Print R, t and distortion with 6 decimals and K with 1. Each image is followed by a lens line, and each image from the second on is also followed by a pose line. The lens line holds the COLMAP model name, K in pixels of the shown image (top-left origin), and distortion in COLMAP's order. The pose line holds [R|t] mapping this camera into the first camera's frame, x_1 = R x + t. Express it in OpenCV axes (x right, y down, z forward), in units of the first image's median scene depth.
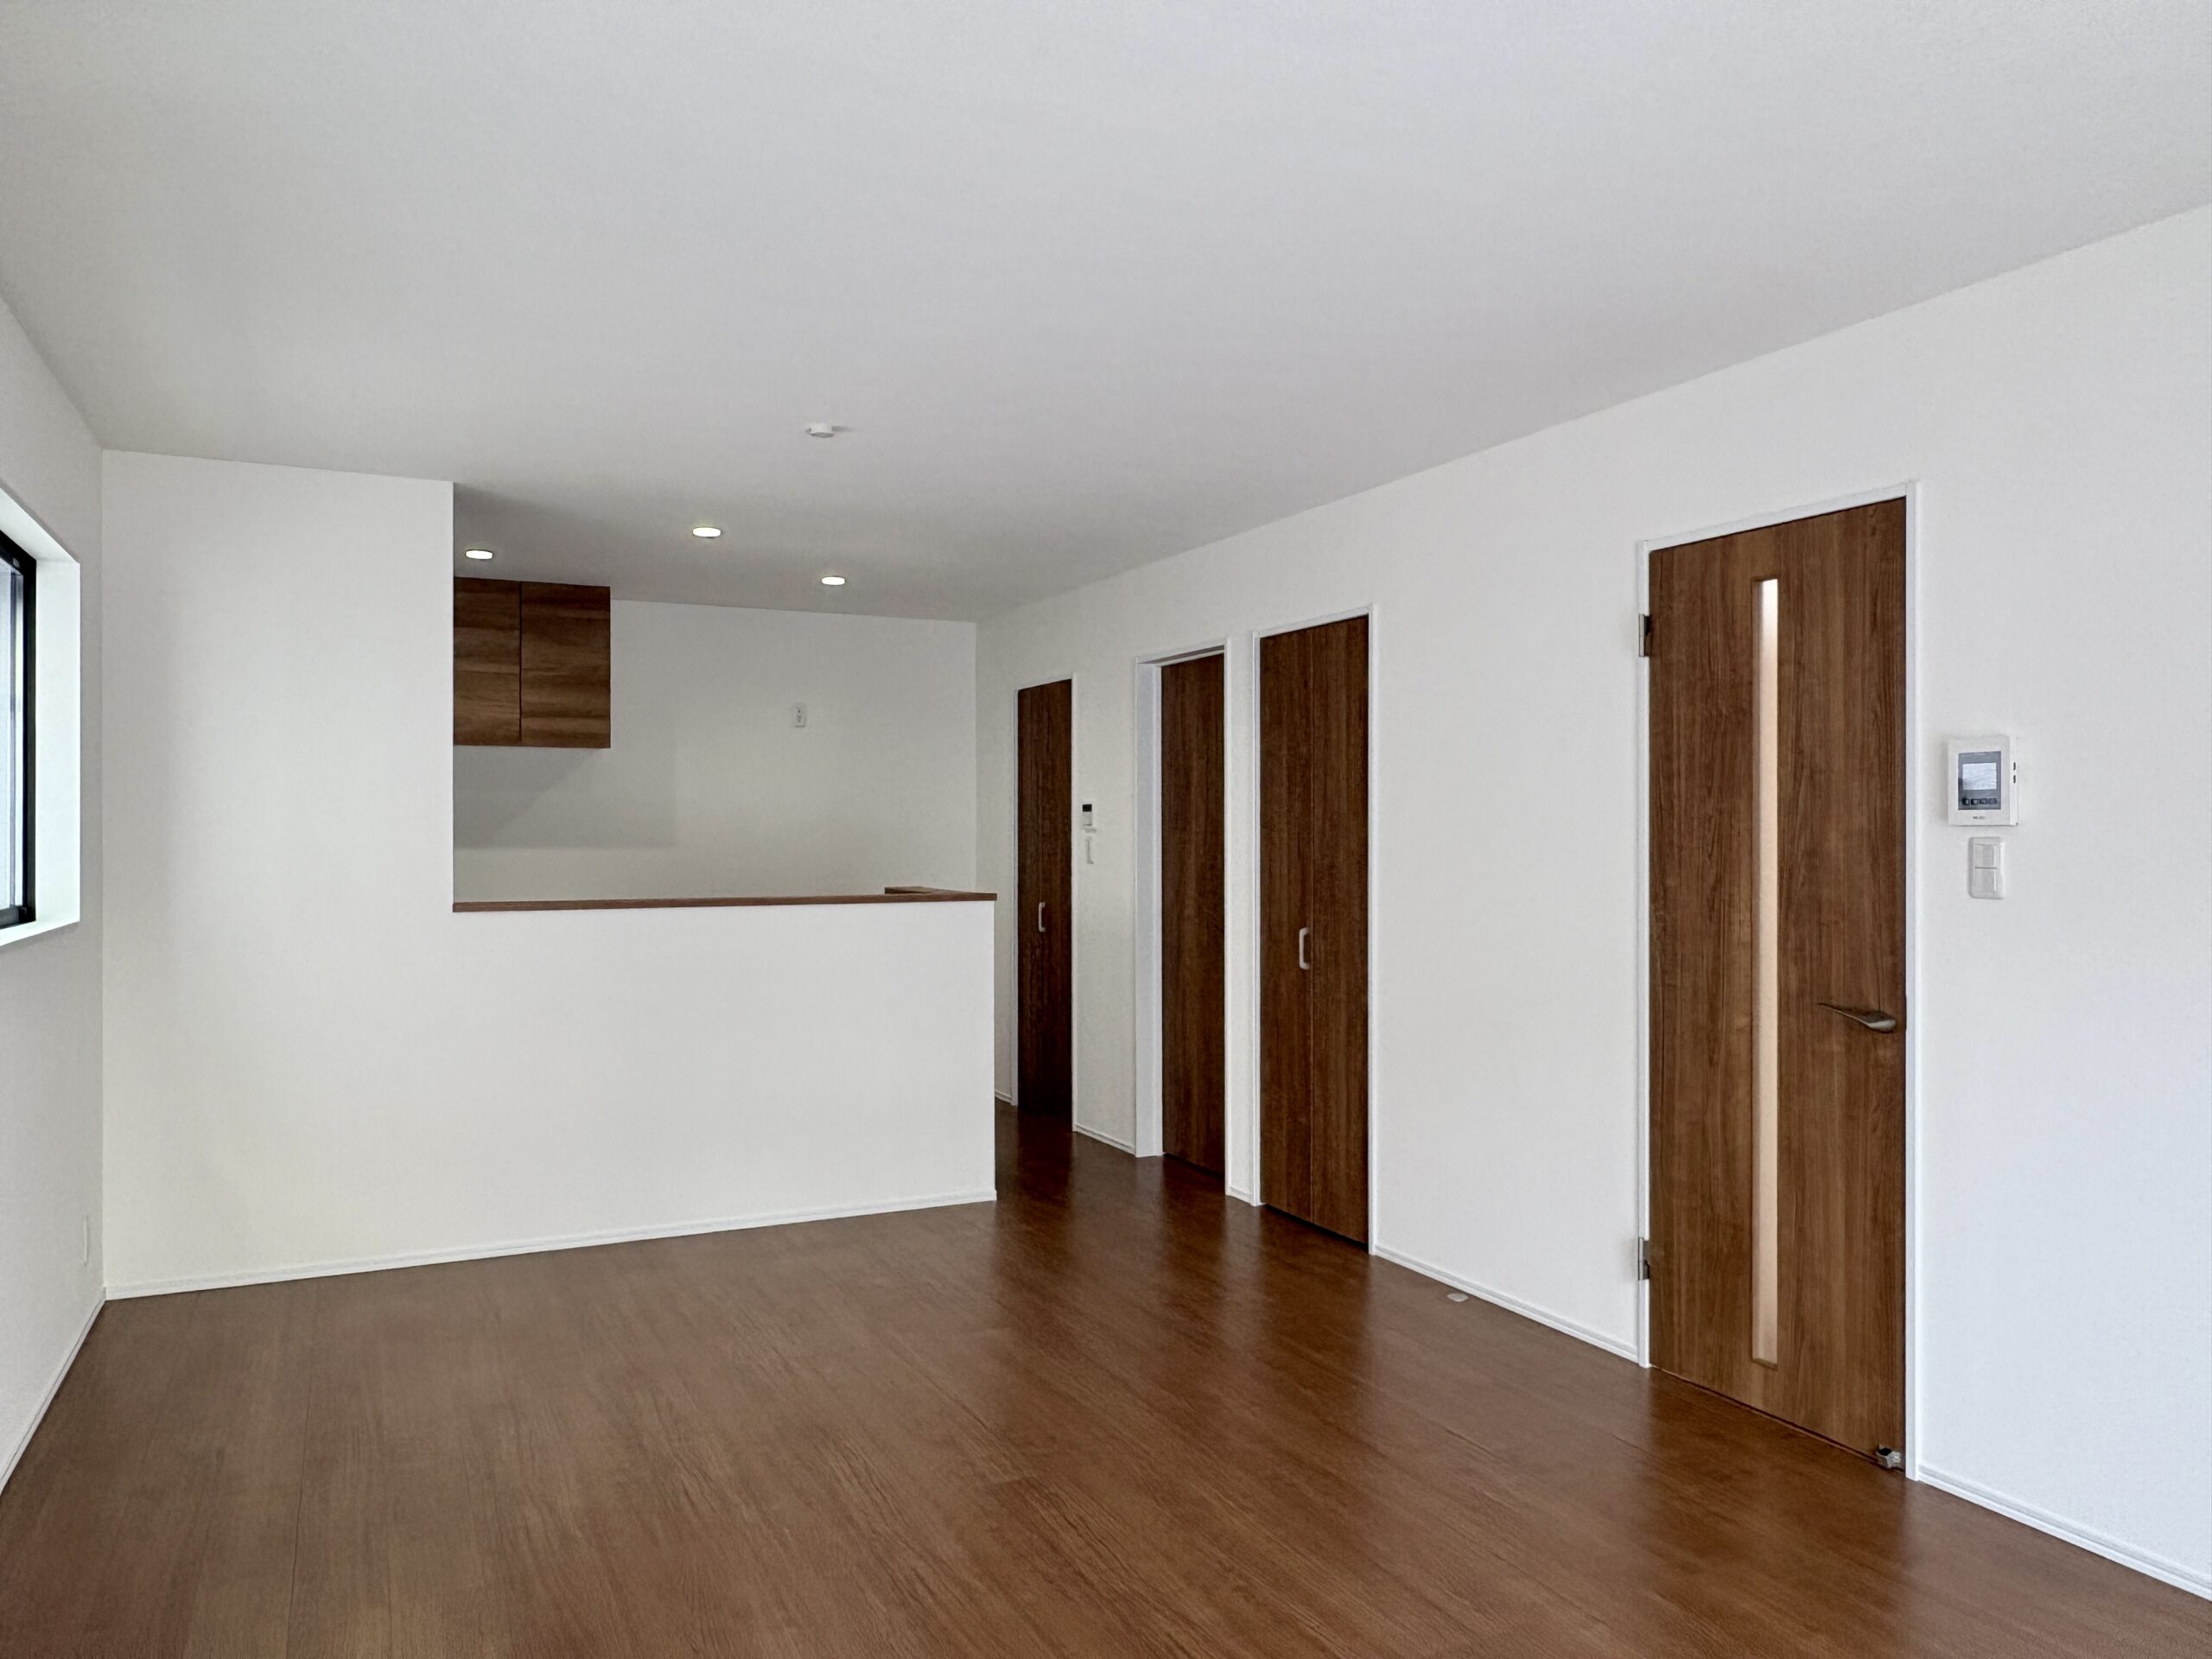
lens RADIAL K [[1540.0, 0, 1106.0], [0, 1540.0, 829.5], [0, 0, 1]] dist [-0.008475, -0.002789]
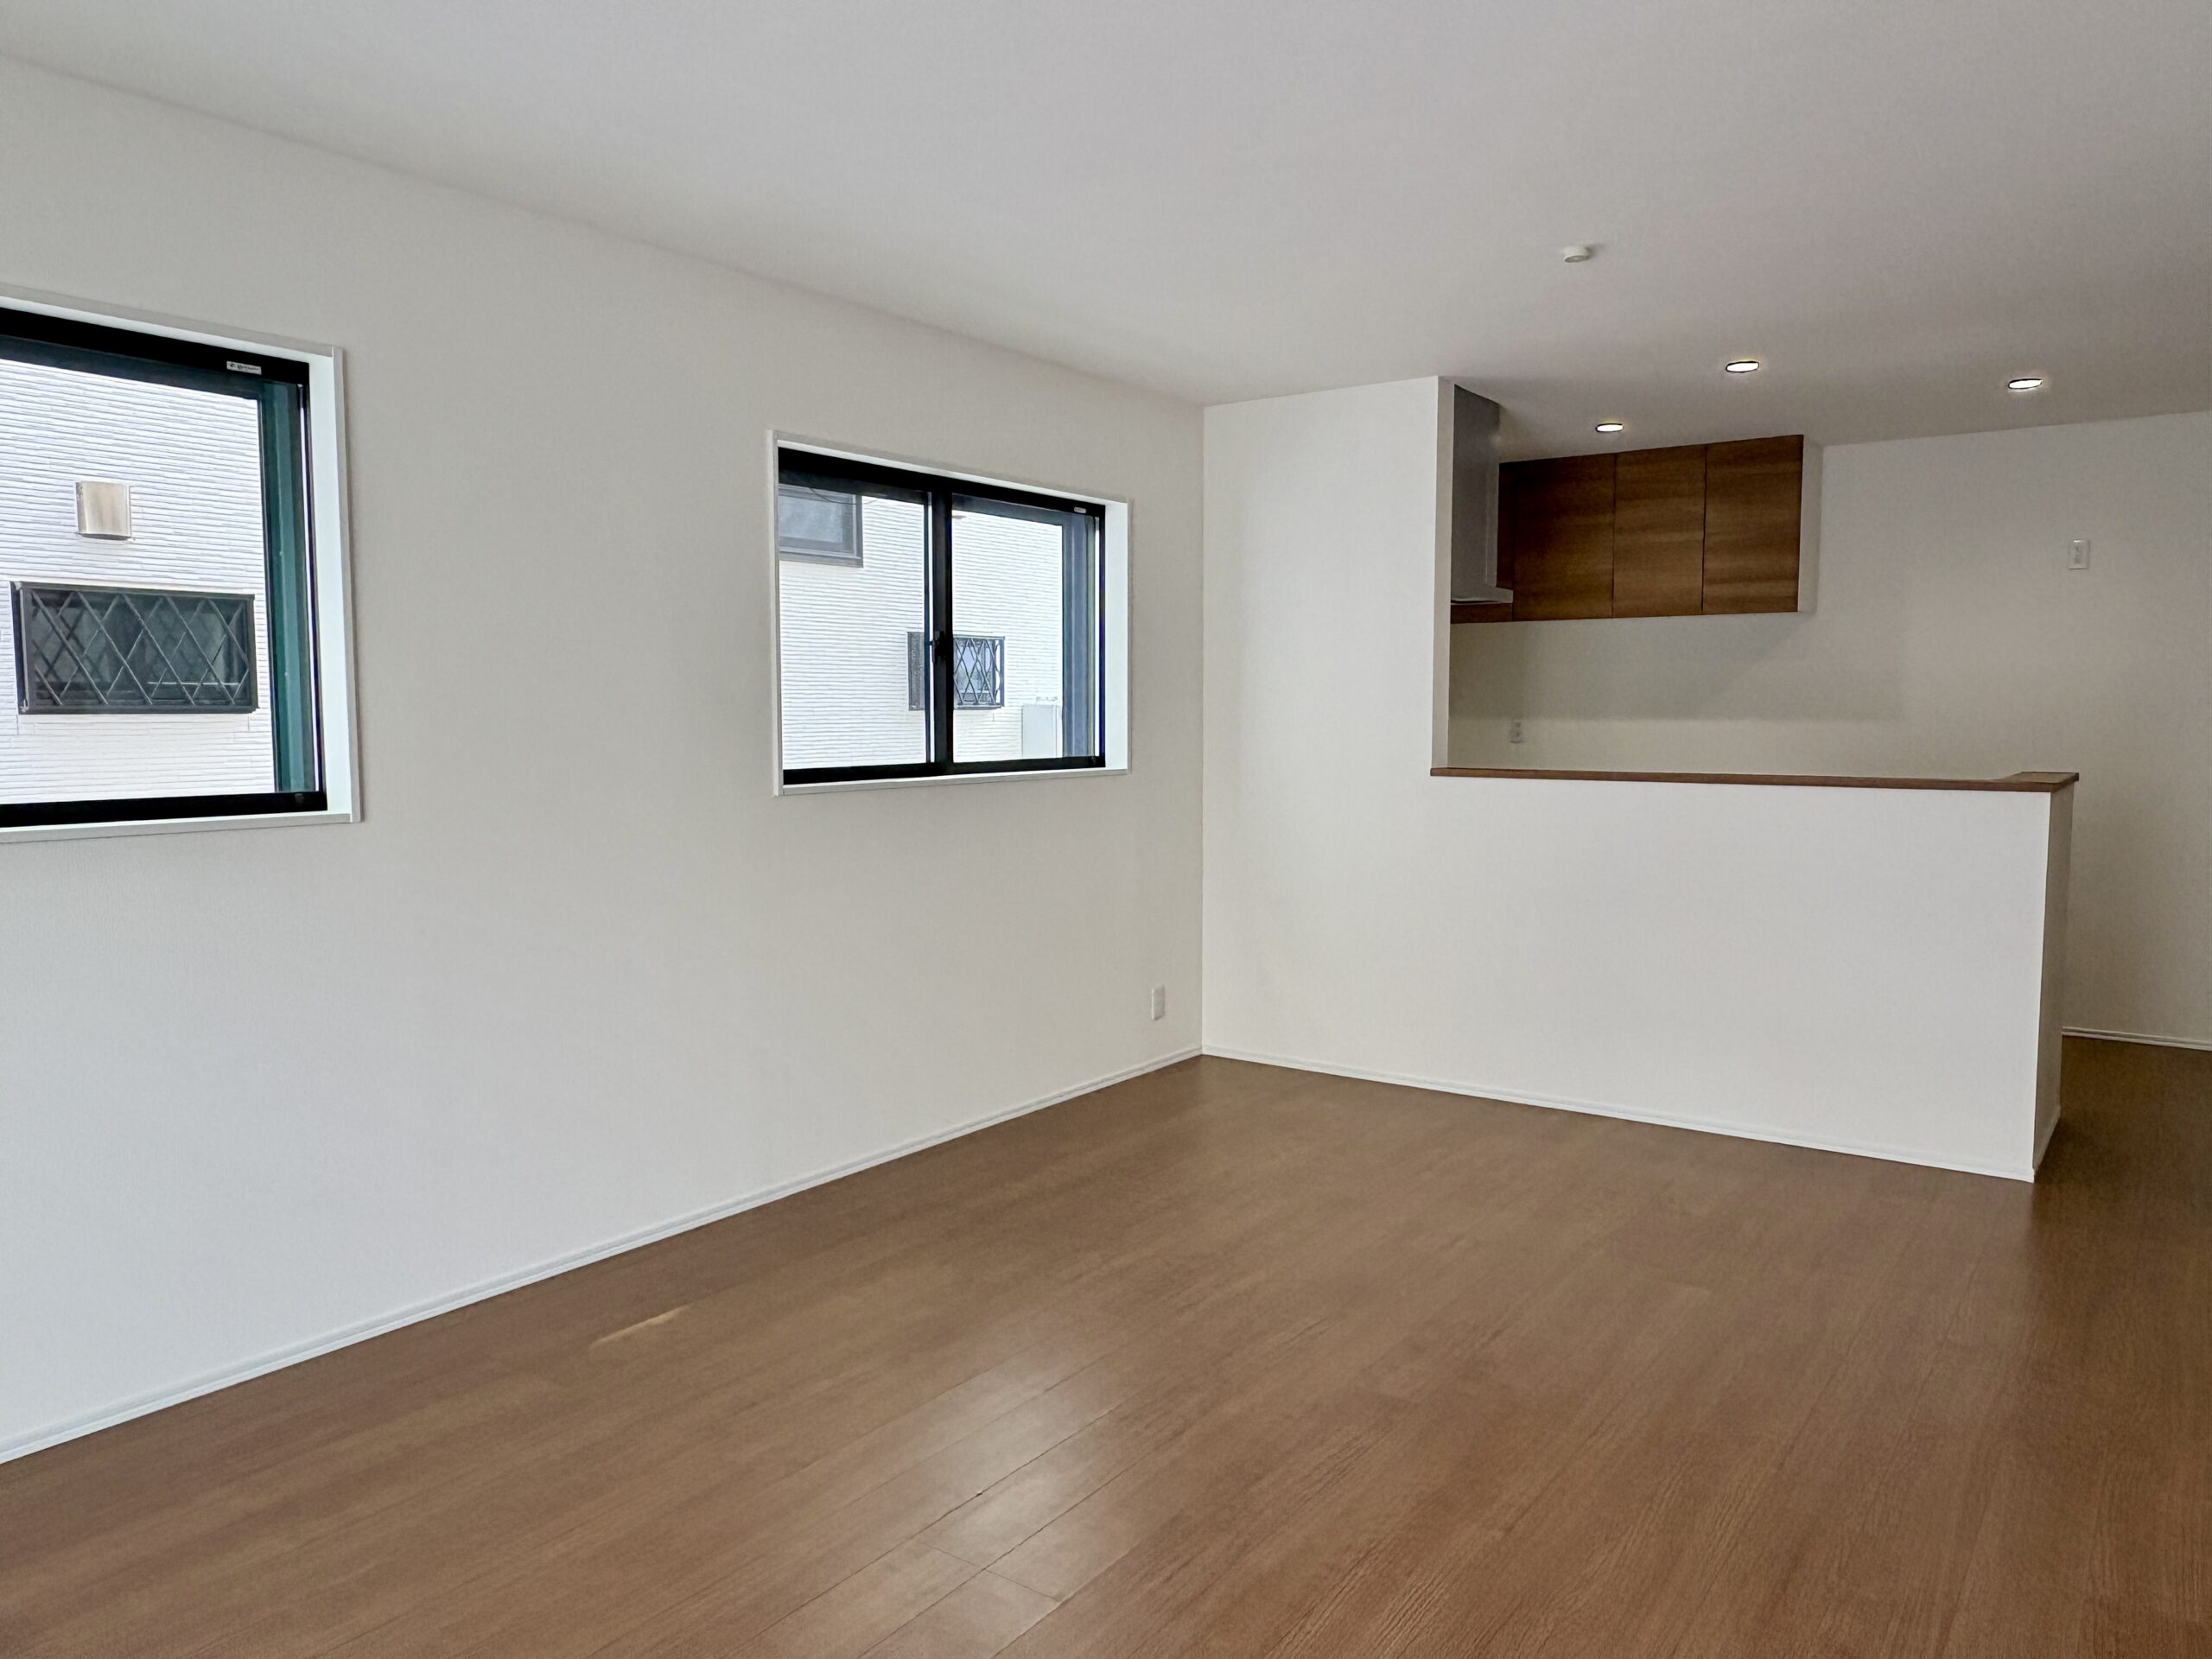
lens RADIAL K [[1540.0, 0, 1106.0], [0, 1540.0, 829.5], [0, 0, 1]] dist [-0.008475, -0.002789]
pose [[0.471290, 0.070854, -0.879128, 0.312485], [0.002216, 0.996670, 0.081515, 0.001324], [0.881975, -0.040365, 0.469564, 0.200317]]
